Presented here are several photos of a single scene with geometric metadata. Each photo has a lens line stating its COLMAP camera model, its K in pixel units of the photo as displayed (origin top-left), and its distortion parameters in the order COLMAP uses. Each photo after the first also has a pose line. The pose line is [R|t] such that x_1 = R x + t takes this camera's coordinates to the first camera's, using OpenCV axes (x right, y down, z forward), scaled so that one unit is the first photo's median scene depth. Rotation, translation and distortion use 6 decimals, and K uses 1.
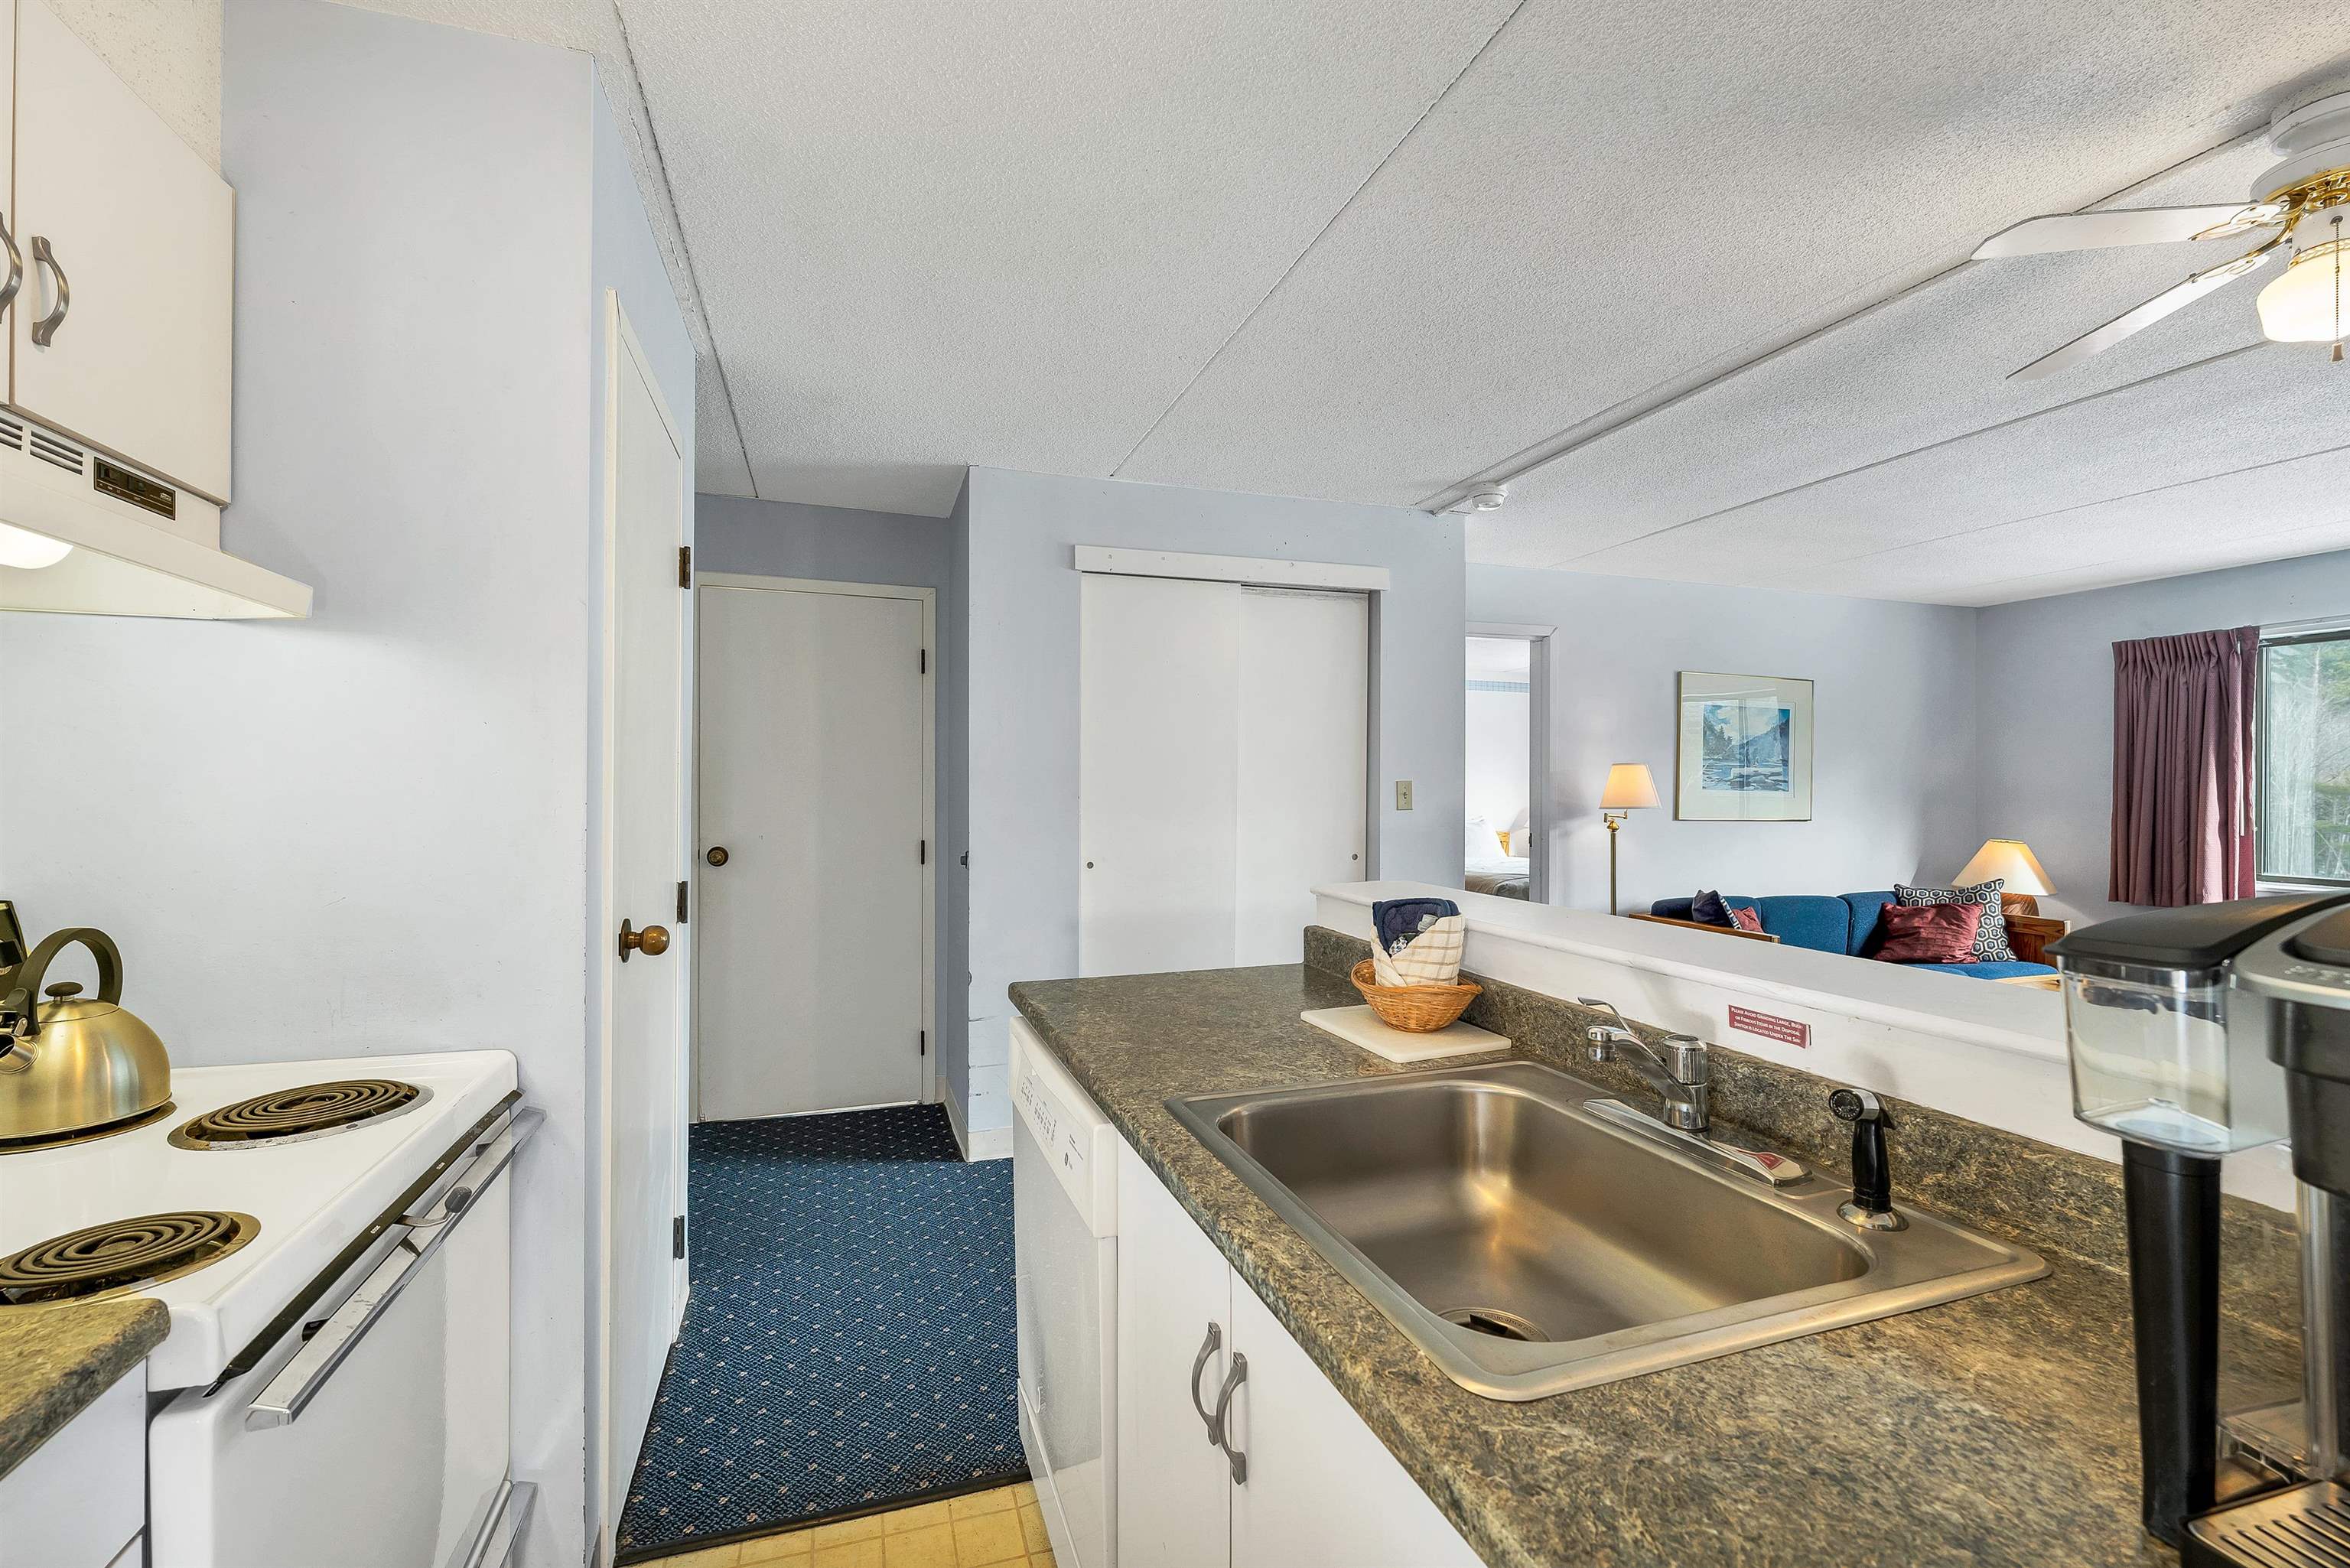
lens RADIAL K [[1008.0, 0, 1175.0], [0, 1008.0, 784.0], [0, 0, 1]] dist [0.002469, 0.000258]
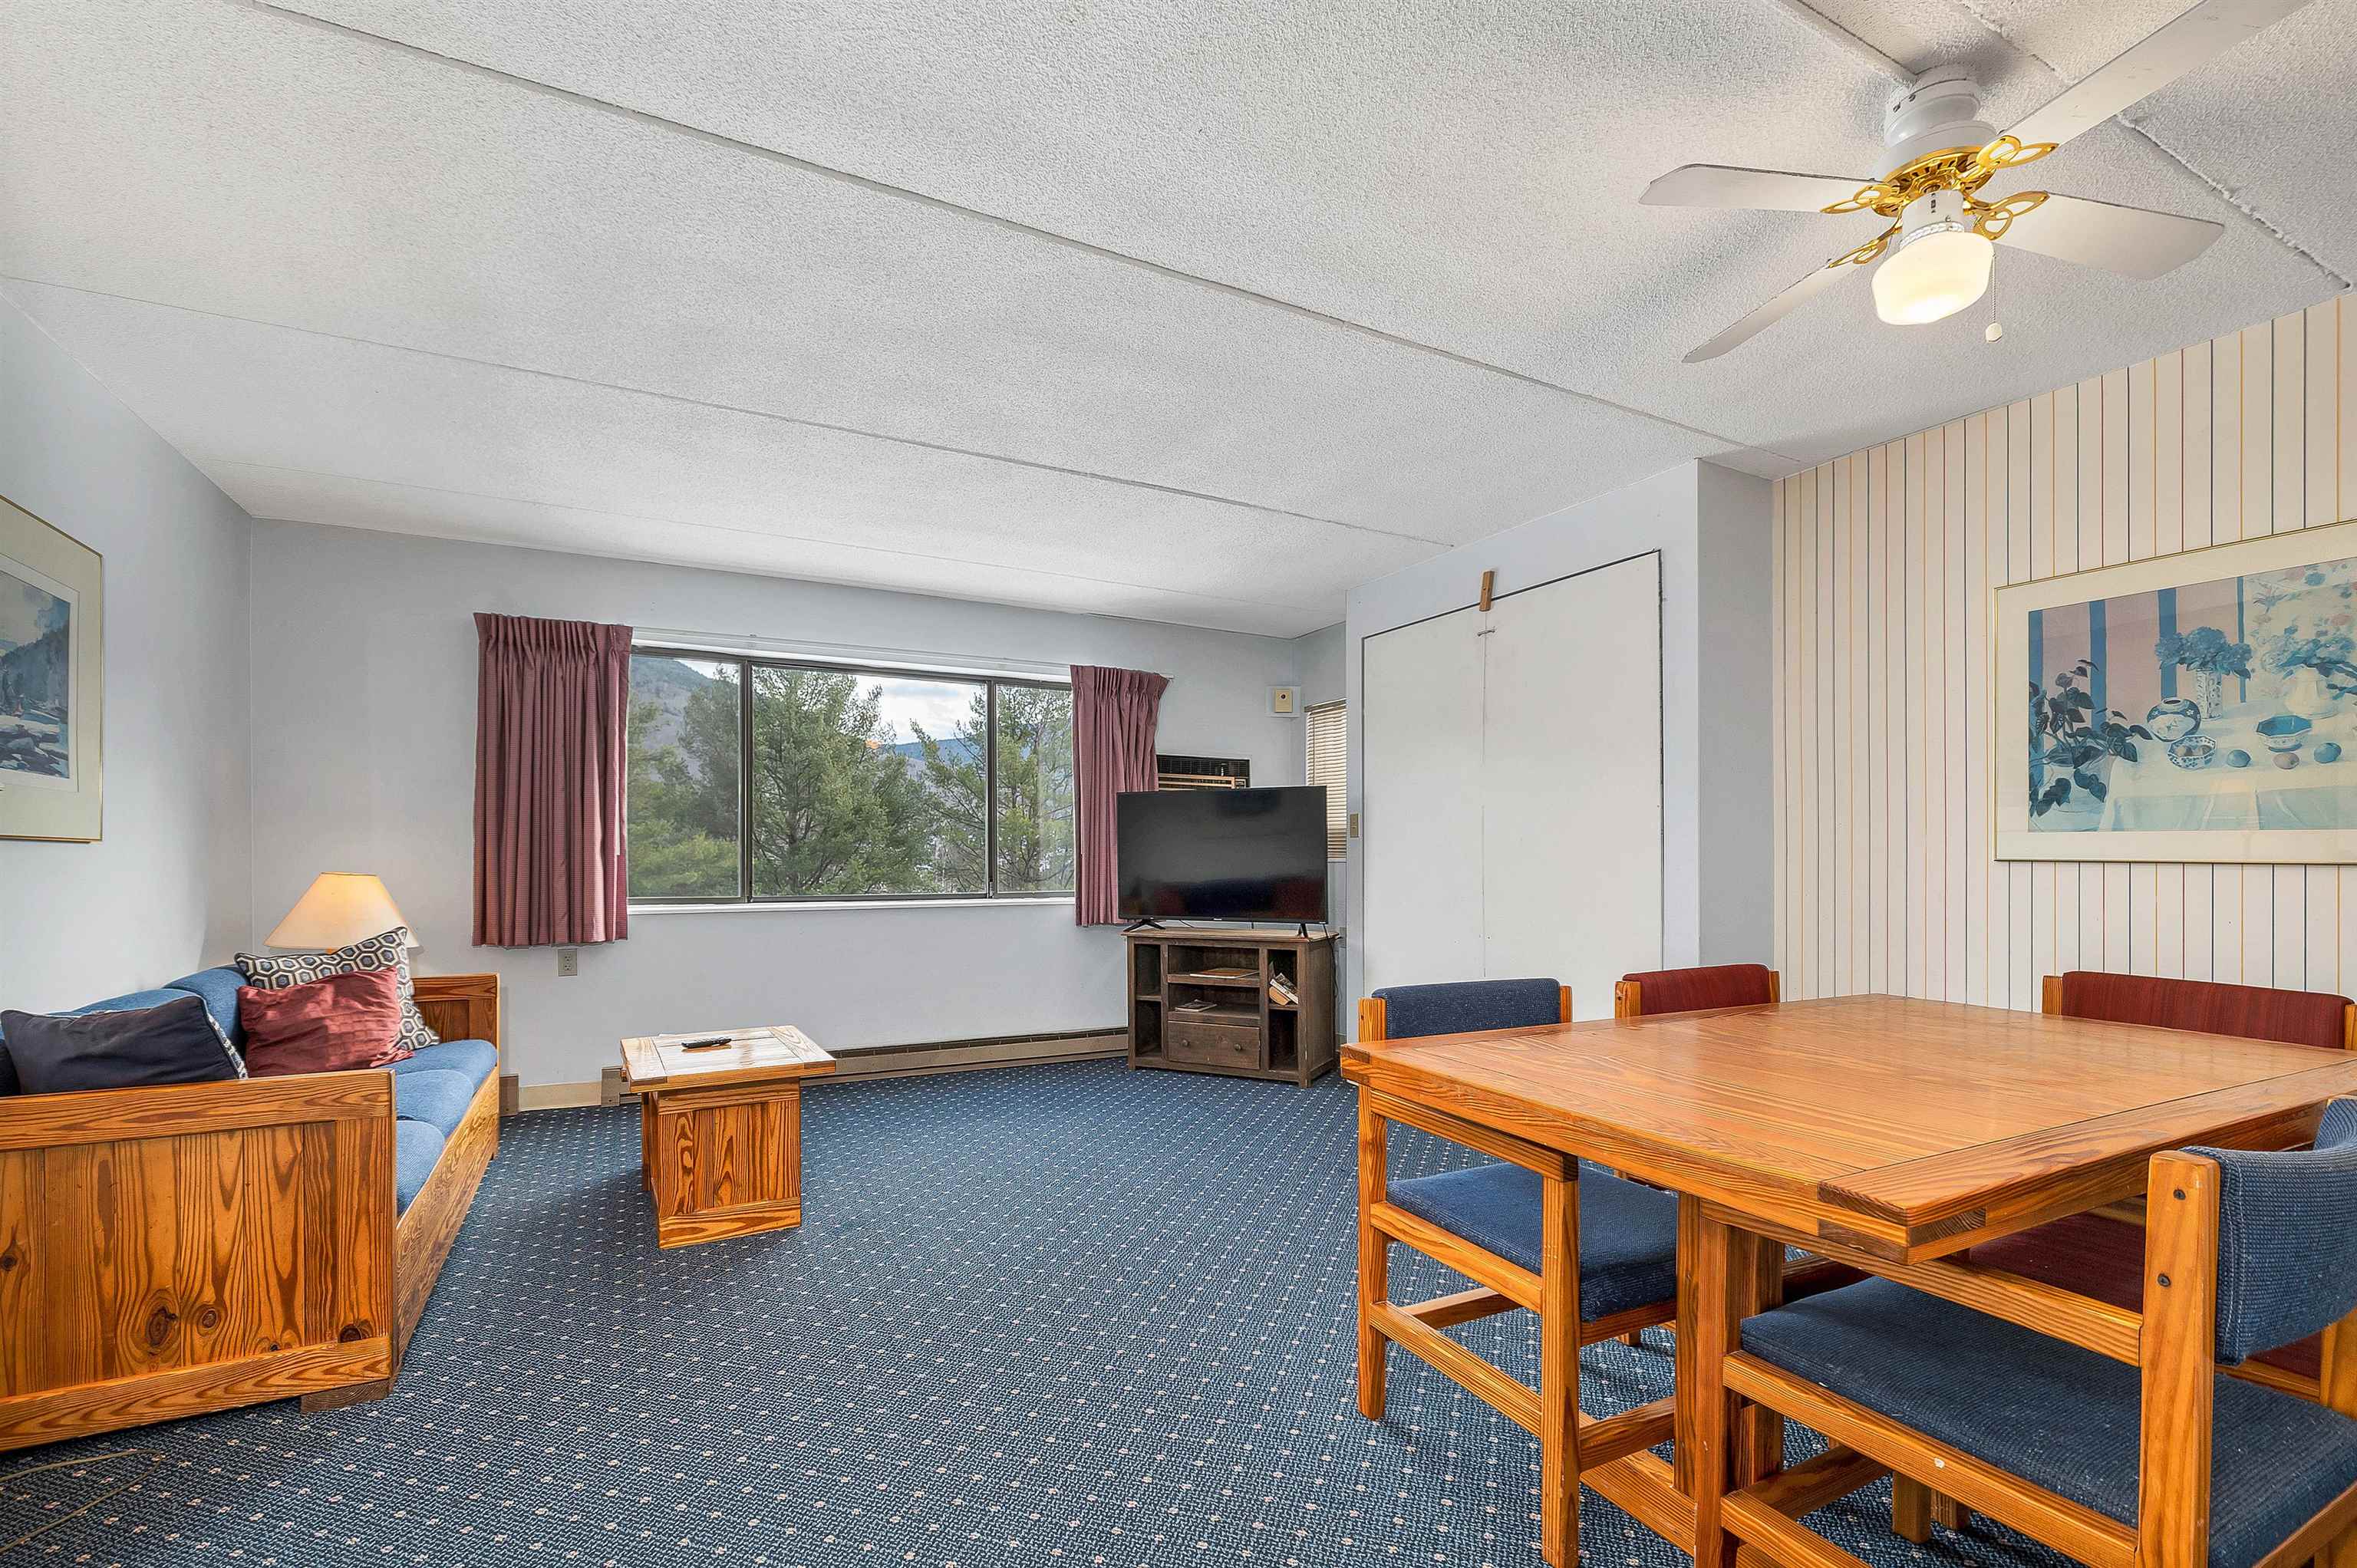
lens RADIAL K [[1025.1, 0, 1167.6], [0, 1025.1, 854.3], [0, 0, 1]] dist [-0.001620, -0.001029]
pose [[-0.156088, -0.006499, 0.987722, 0.069248], [-0.006623, 0.999963, 0.005533, 0.040935], [-0.987721, -0.005678, -0.156125, 0.639328]]
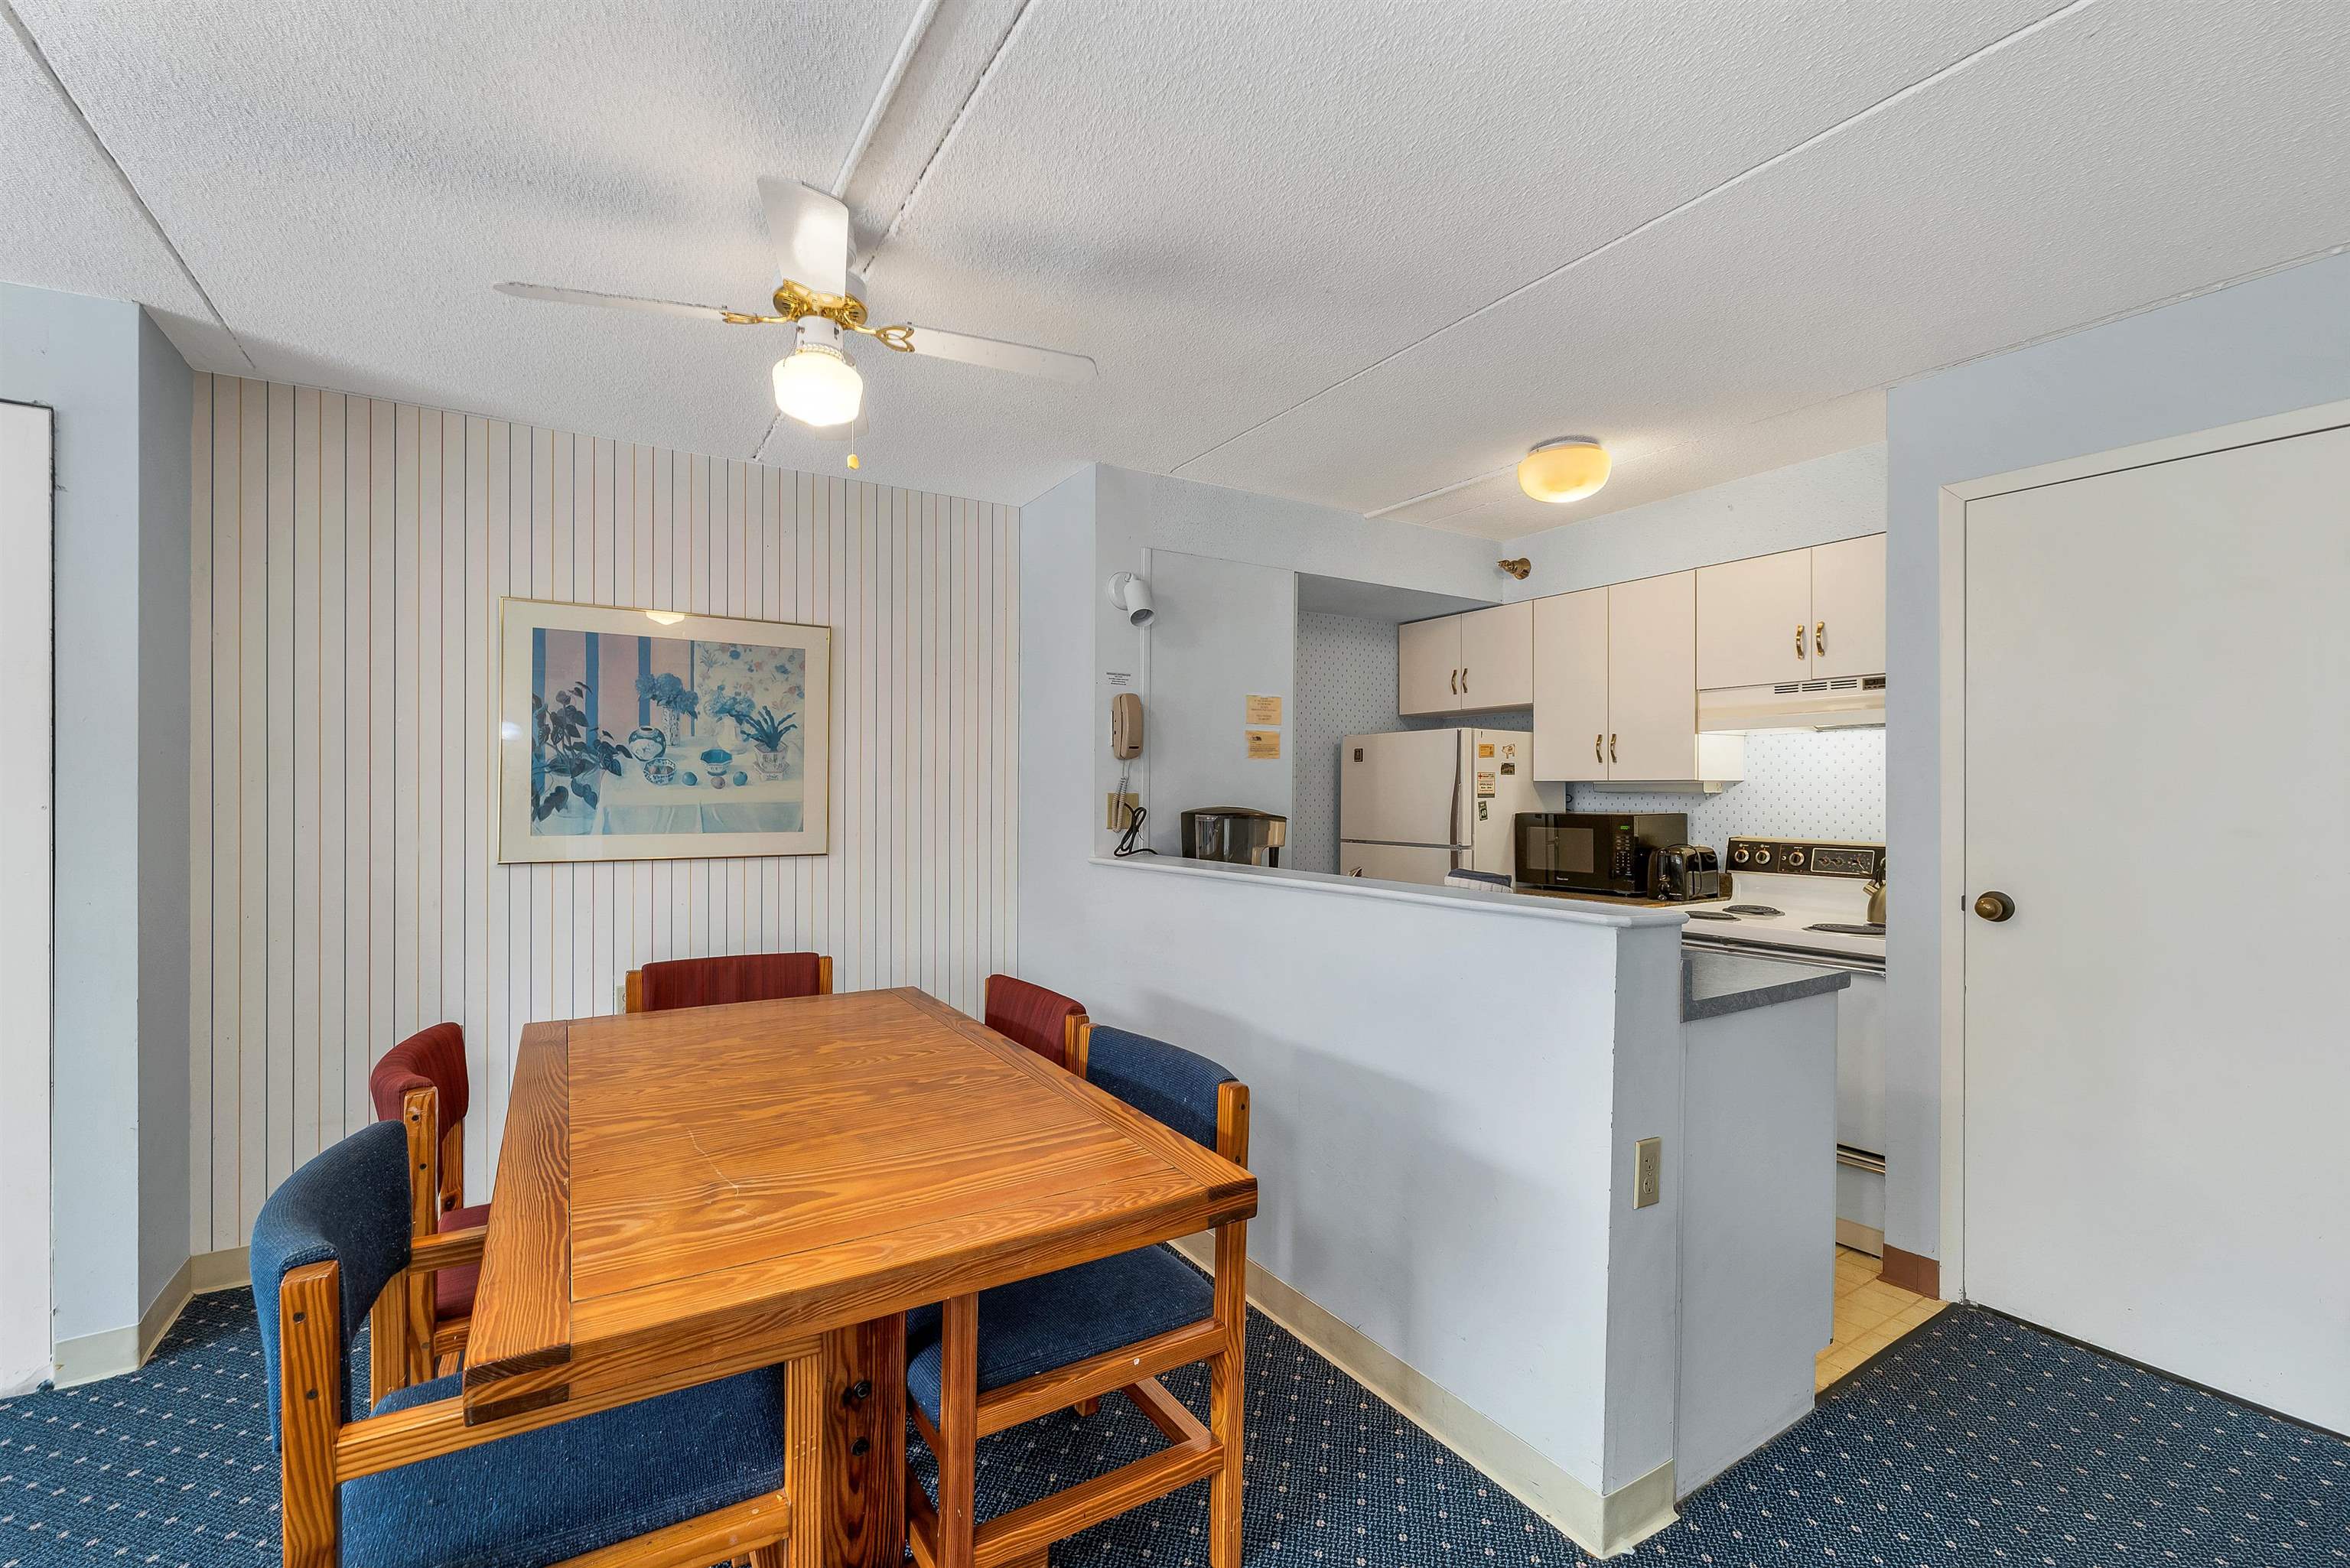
lens RADIAL K [[991.8, 0, 1175.8], [0, 991.8, 788.6], [0, 0, 1]] dist [-0.002024, -0.000339]
pose [[-0.971476, -0.008109, -0.237000, 0.327764], [-0.007231, 0.999963, -0.004576, 0.000669], [0.237028, -0.002731, -0.971499, 0.734500]]
